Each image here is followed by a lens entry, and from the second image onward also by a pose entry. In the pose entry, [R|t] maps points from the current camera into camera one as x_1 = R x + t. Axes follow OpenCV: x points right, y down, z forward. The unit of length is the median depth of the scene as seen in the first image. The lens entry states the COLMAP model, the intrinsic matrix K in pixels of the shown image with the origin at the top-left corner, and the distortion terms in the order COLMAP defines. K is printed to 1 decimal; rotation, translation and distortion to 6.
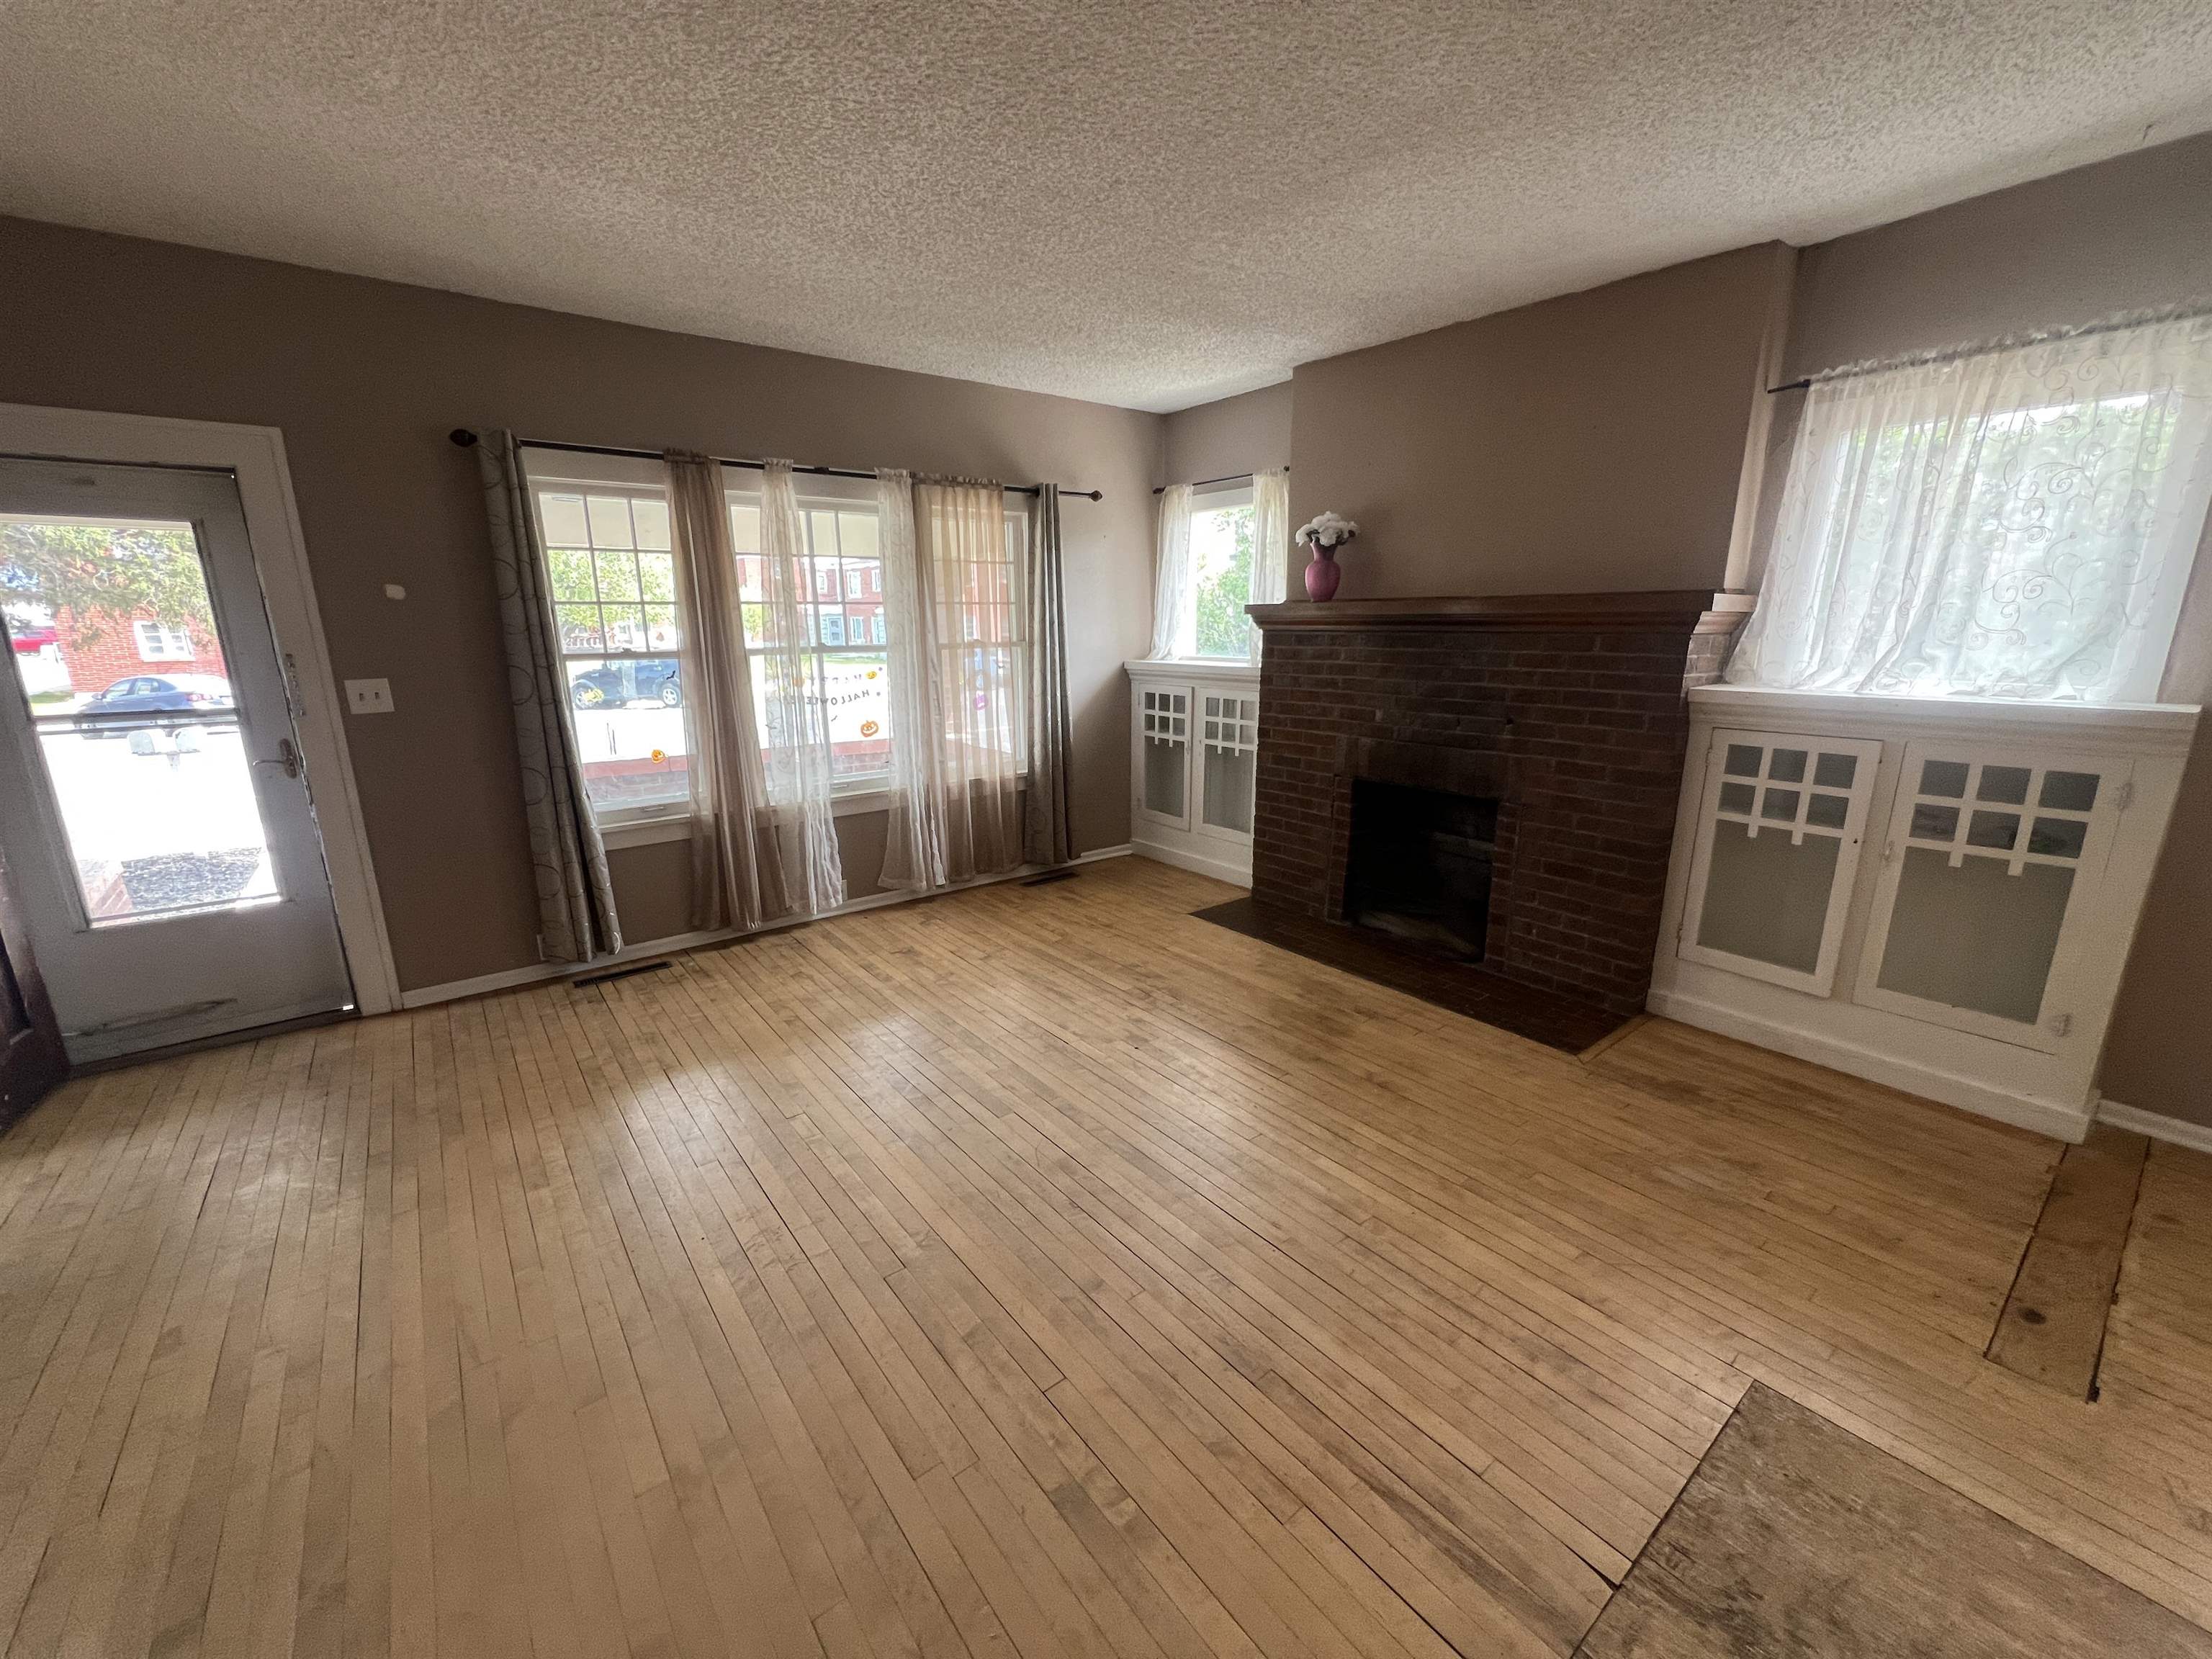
lens RADIAL K [[883.0, 0, 1110.6], [0, 883.0, 834.0], [0, 0, 1]] dist [0.003313, 0.000334]
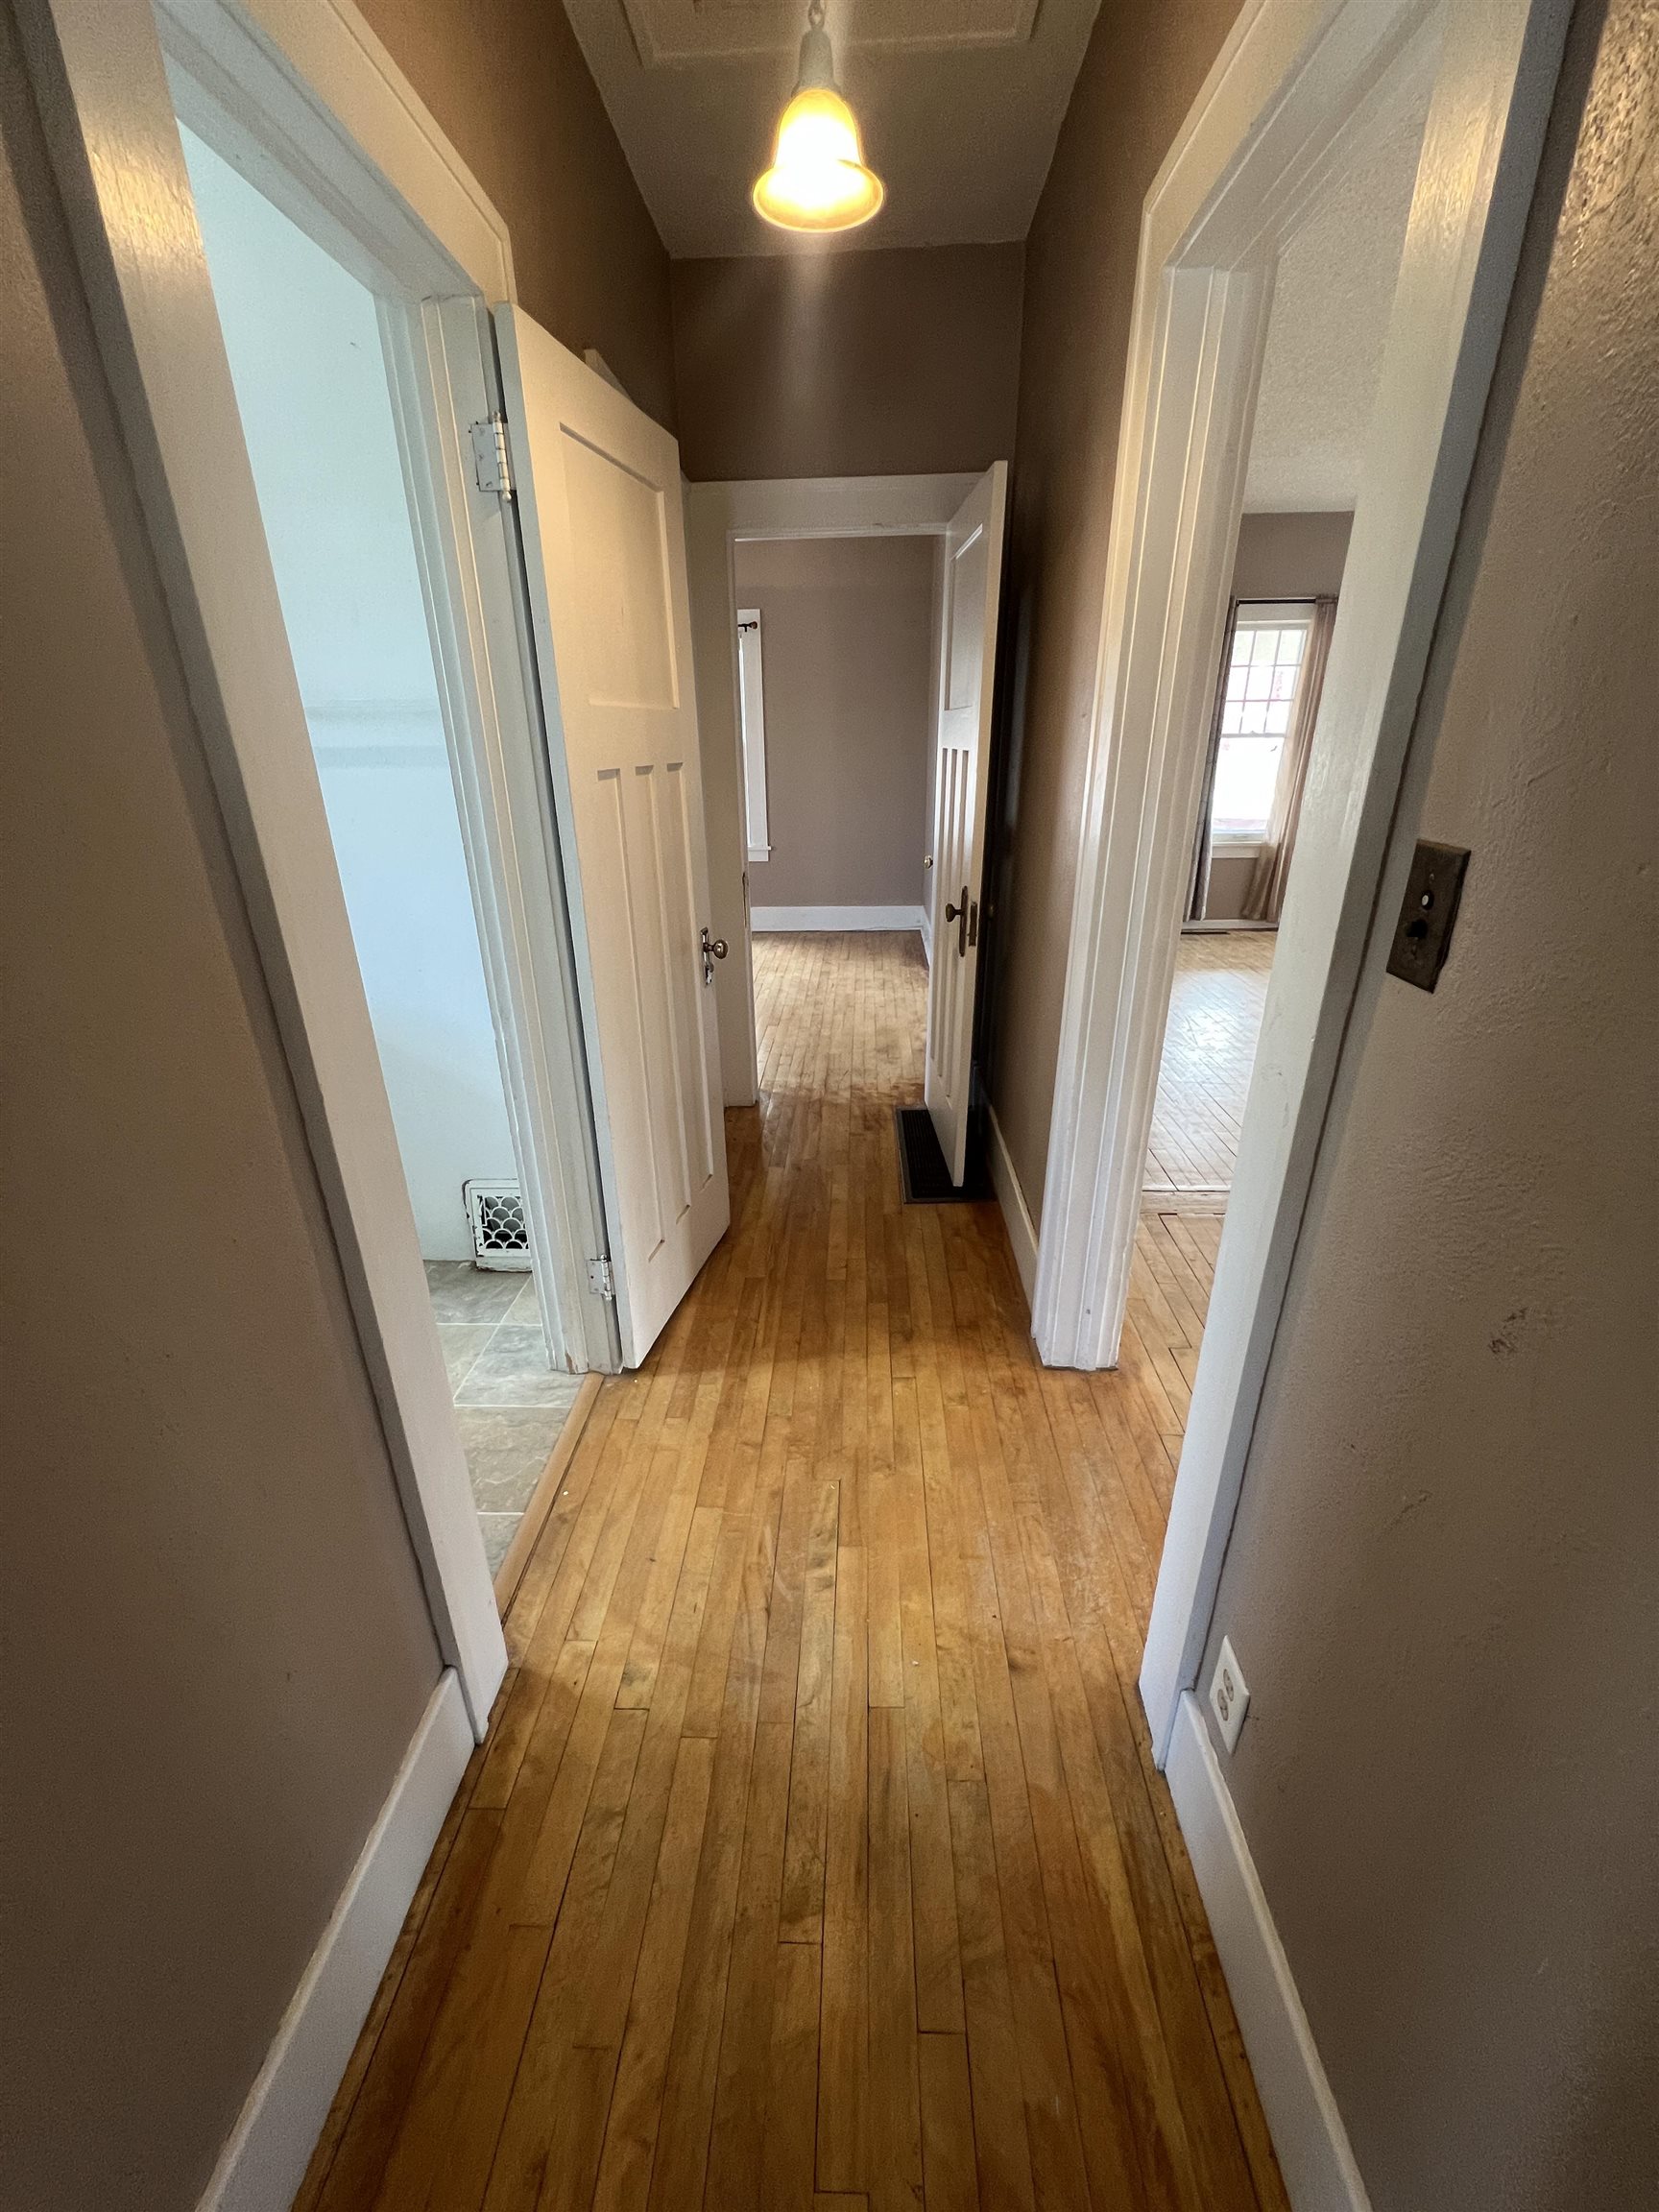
lens RADIAL K [[883.0, 0, 831.8], [0, 883.0, 1102.3], [0, 0, 1]] dist [0.003313, 0.000334]
pose [[0.769848, 0.245687, -0.589043, -0.003225], [-0.146921, 0.966371, 0.211051, 0.031566], [0.621086, -0.075934, 0.780055, -0.114308]]
